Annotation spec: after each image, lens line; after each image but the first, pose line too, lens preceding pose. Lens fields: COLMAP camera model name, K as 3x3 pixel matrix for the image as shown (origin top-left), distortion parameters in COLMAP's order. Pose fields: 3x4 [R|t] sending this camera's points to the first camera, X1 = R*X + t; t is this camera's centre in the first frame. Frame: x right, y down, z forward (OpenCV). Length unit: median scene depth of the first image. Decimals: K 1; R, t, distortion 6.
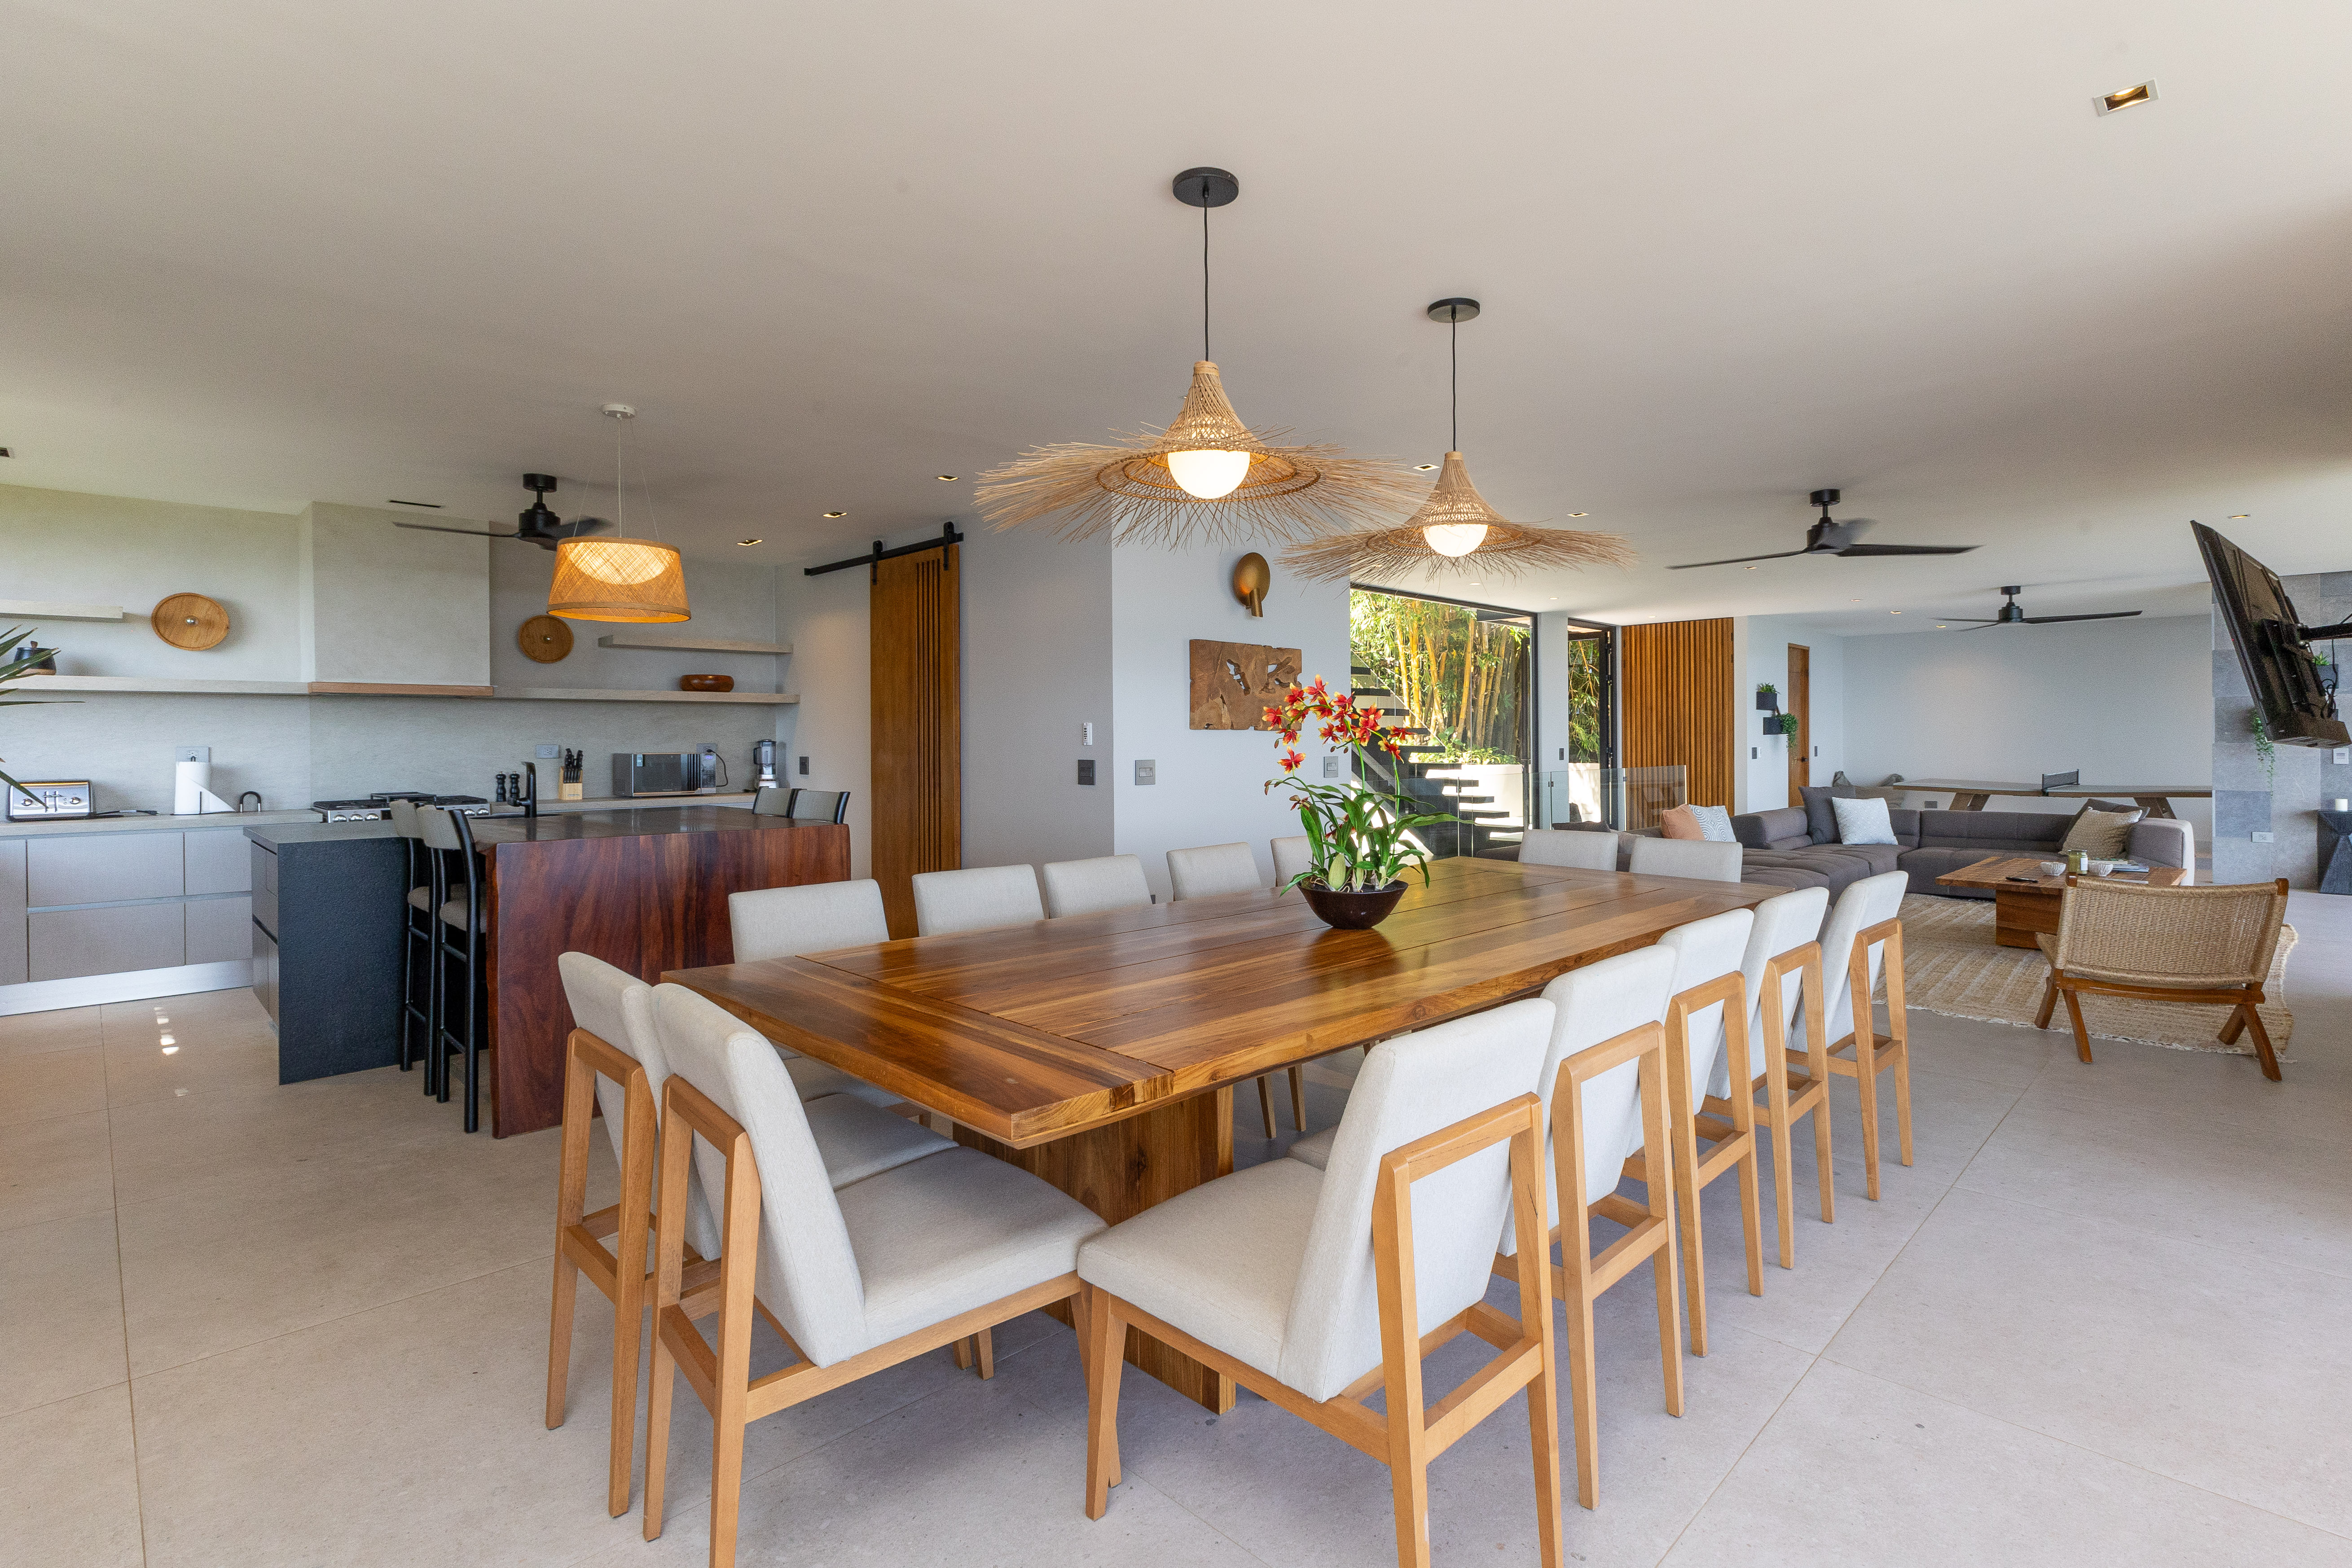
lens RADIAL K [[1129.5, 0, 1232.5], [0, 1129.5, 742.2], [0, 0, 1]] dist [-0.000492, -0.000516]
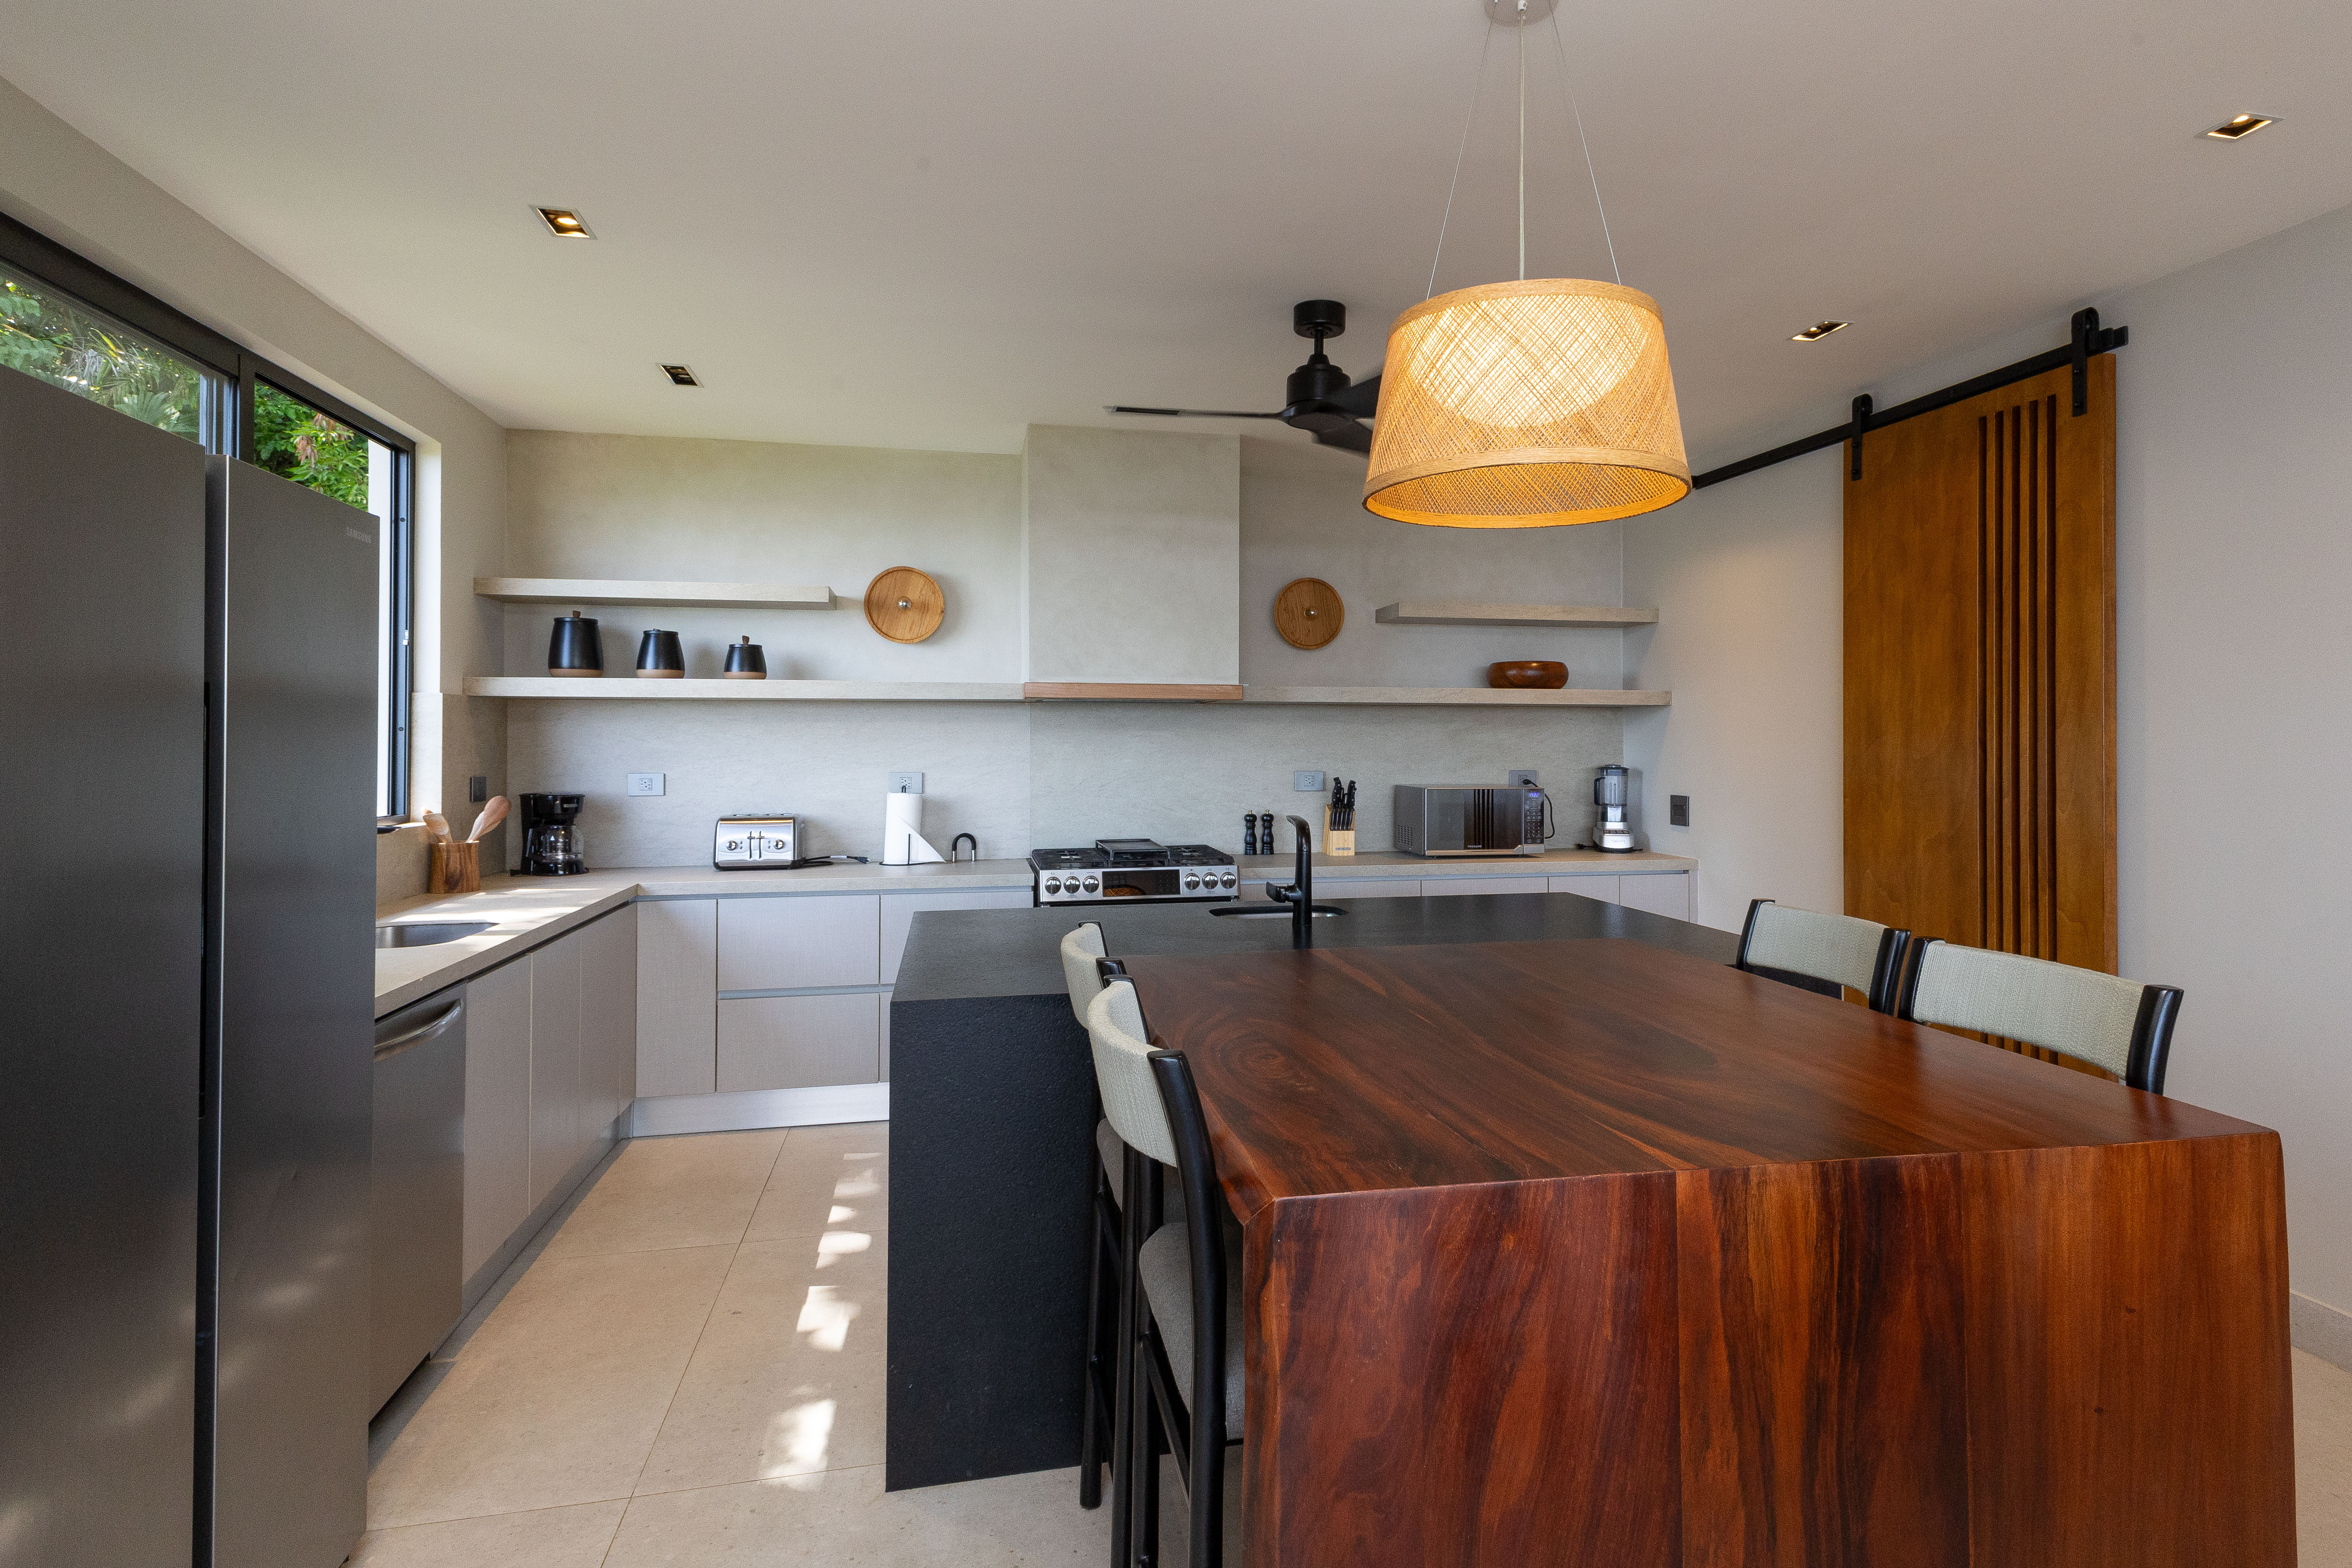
lens RADIAL K [[1234.2, 0, 1258.0], [0, 1234.2, 733.5], [0, 0, 1]] dist [0.005176, 0.000299]
pose [[0.847549, 0.004452, -0.530699, -0.268133], [-0.007551, 0.999965, -0.003671, -0.019020], [0.530664, 0.007118, 0.847552, 0.399460]]
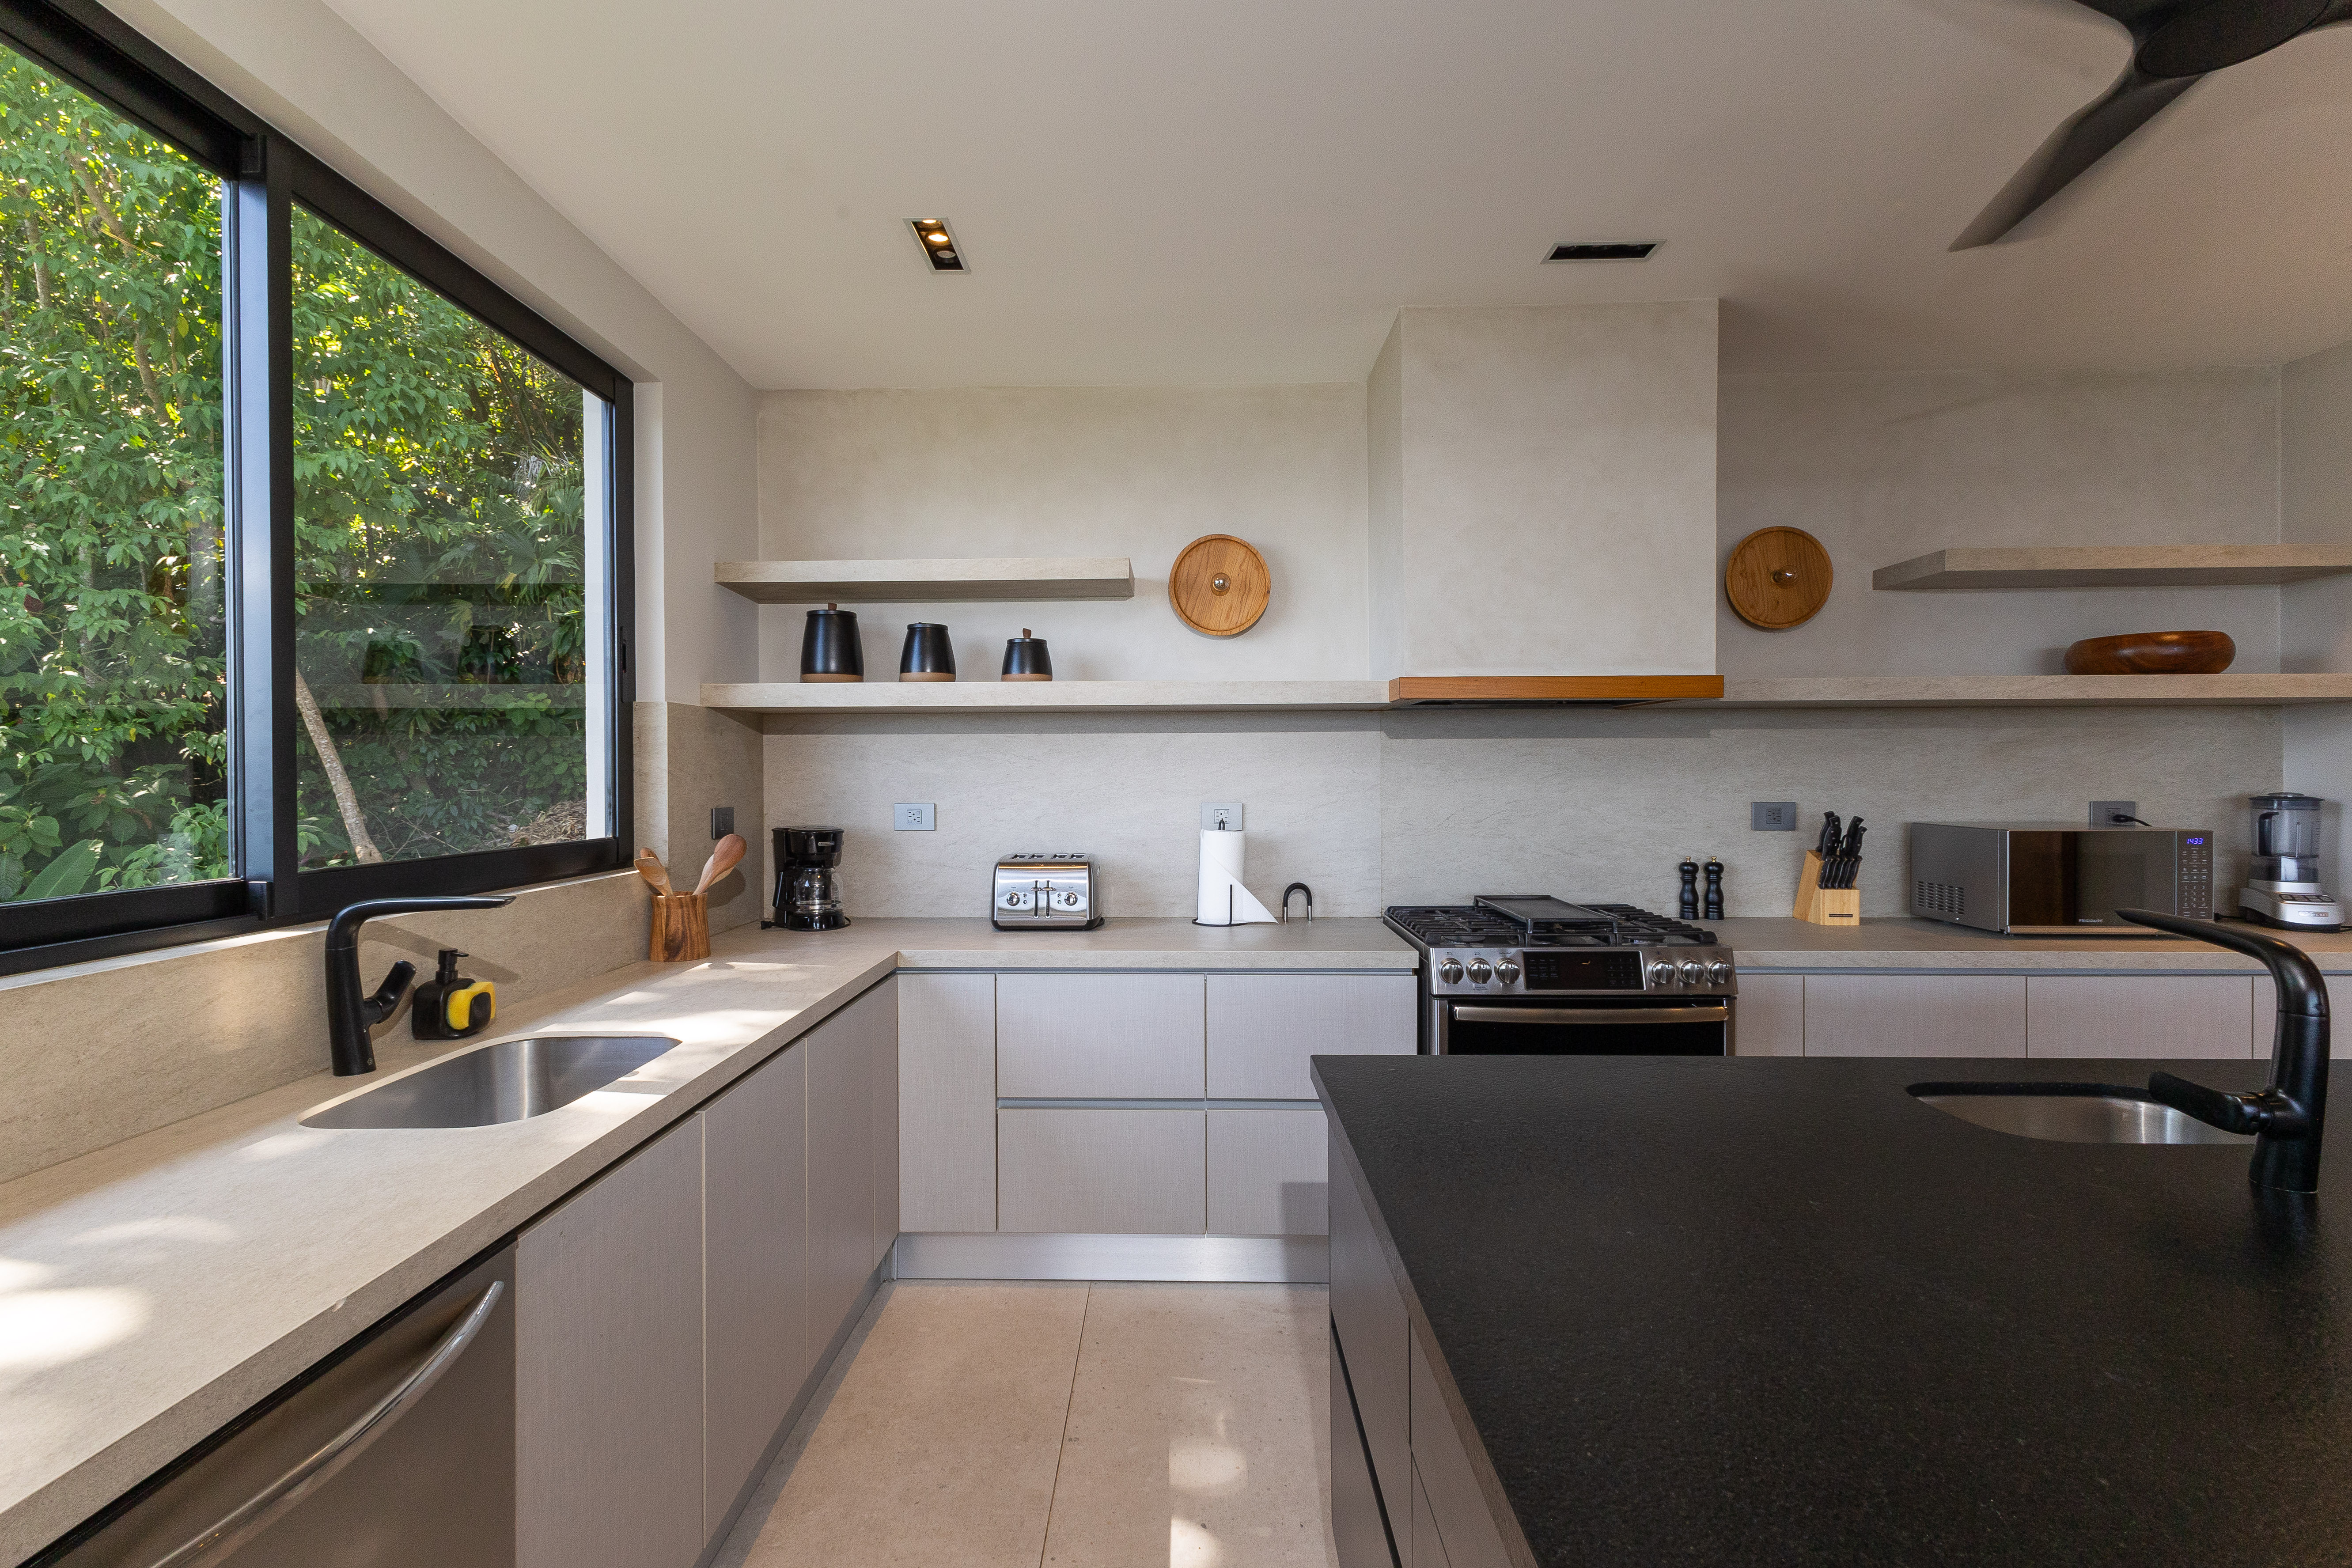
lens RADIAL K [[1006.1, 0, 1176.0], [0, 1006.1, 784.0], [0, 0, 1]] dist [-0.001399, -0.000433]
pose [[0.696484, 0.013859, -0.717438, -0.528498], [-0.002364, 0.999852, 0.017020, -0.013486], [0.717568, -0.010158, 0.696414, 0.580982]]
